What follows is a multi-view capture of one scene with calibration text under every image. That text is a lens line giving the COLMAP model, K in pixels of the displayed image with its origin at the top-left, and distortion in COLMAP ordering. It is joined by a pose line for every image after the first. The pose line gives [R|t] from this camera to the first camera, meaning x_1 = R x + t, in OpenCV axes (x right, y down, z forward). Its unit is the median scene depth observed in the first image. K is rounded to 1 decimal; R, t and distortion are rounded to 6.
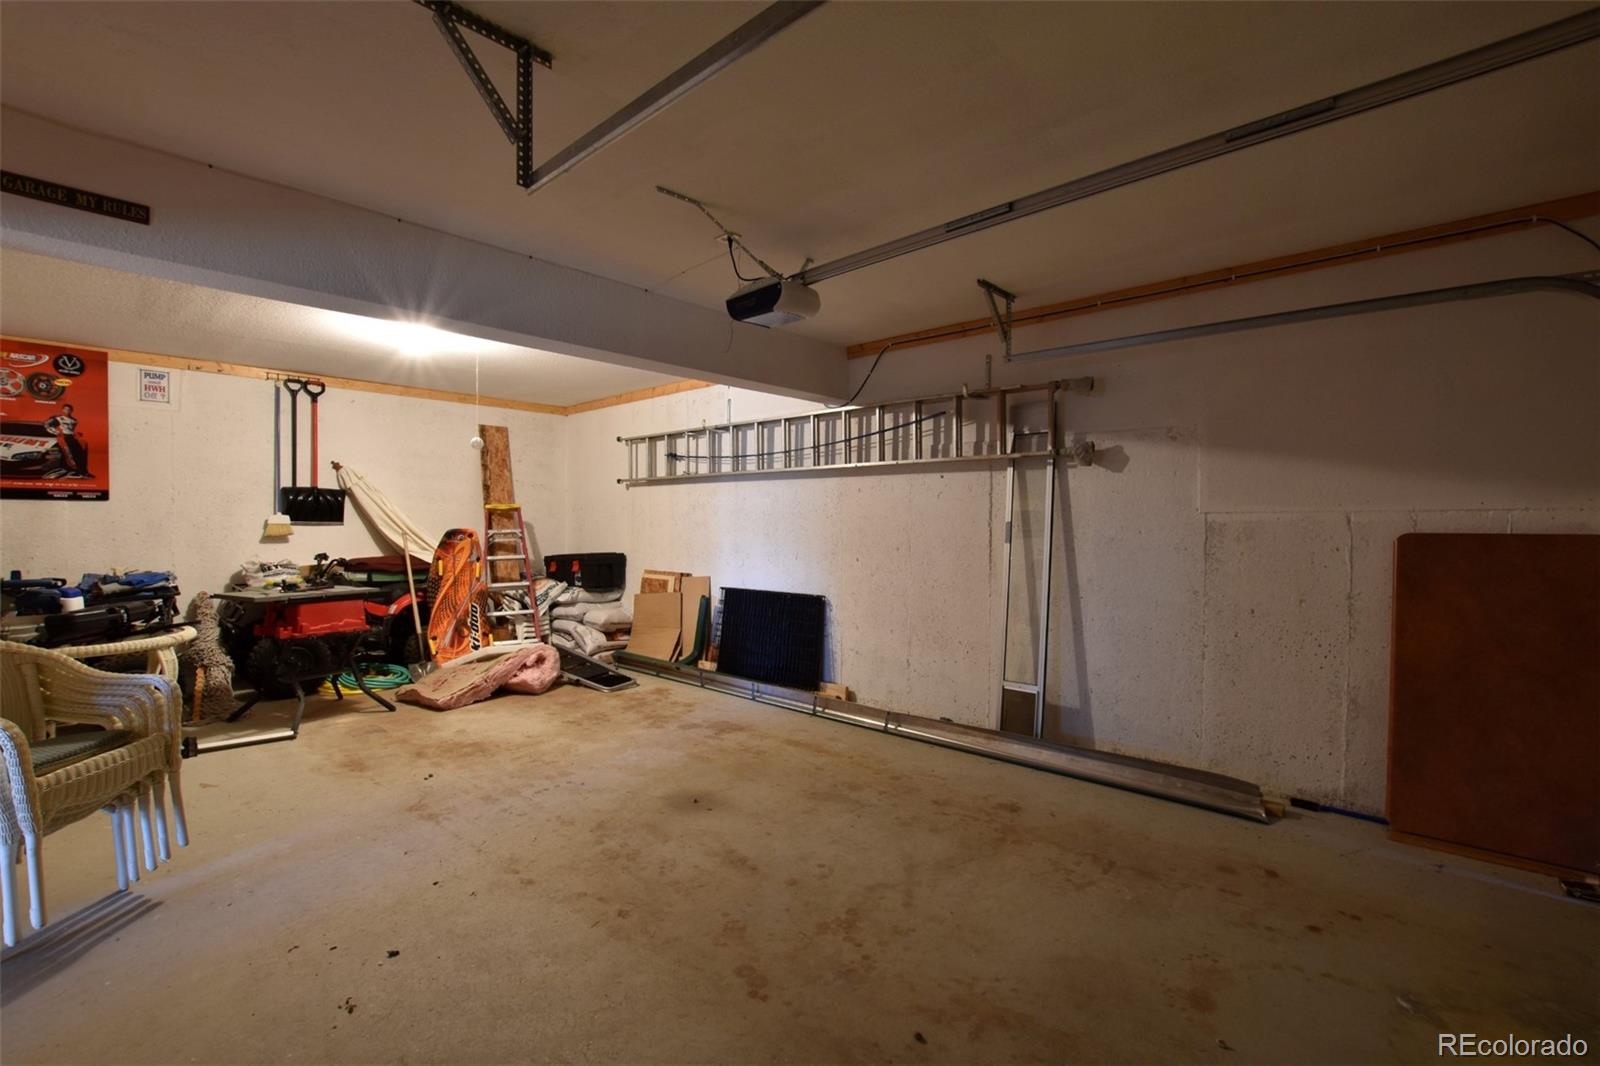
lens RADIAL K [[704.7, 0, 797.7], [0, 704.7, 530.1], [0, 0, 1]] dist [-0.036612, 0.006334]
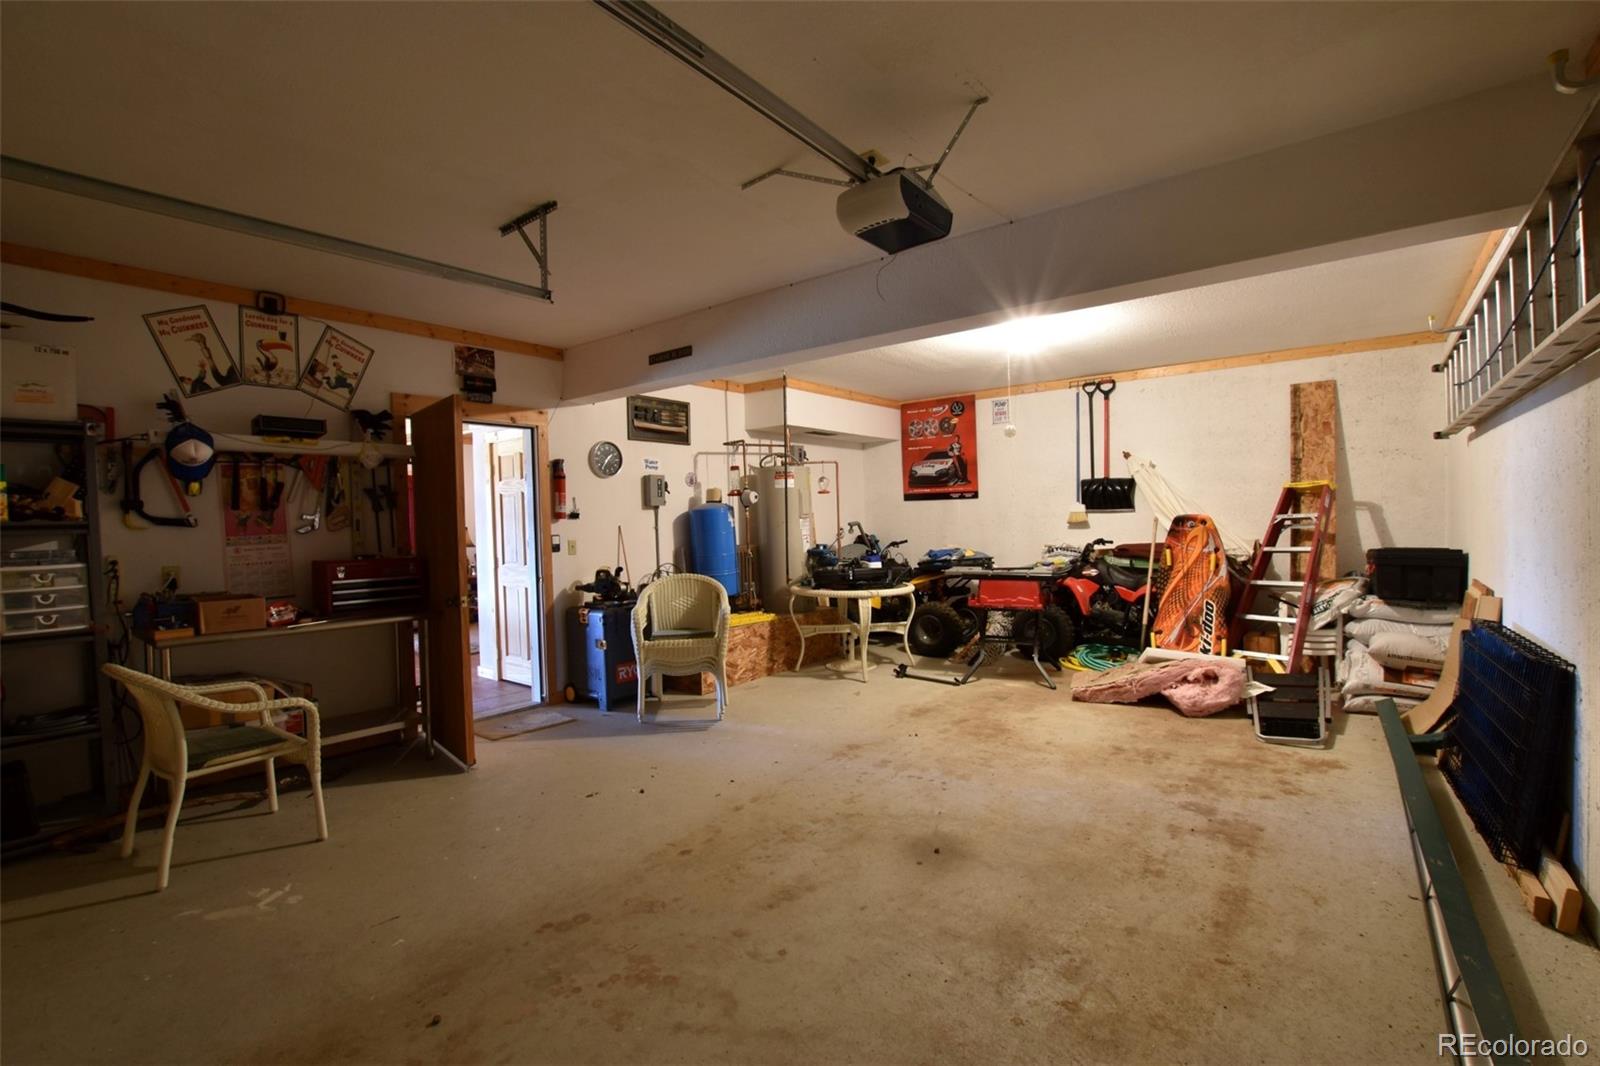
lens RADIAL K [[704.7, 0, 799.1], [0, 704.7, 531.6], [0, 0, 1]] dist [-0.036612, 0.006334]
pose [[0.072386, 0.013975, -0.997279, 0.465800], [0.014167, 0.999787, 0.015038, -0.000615], [0.997276, -0.015217, 0.072173, 0.562516]]
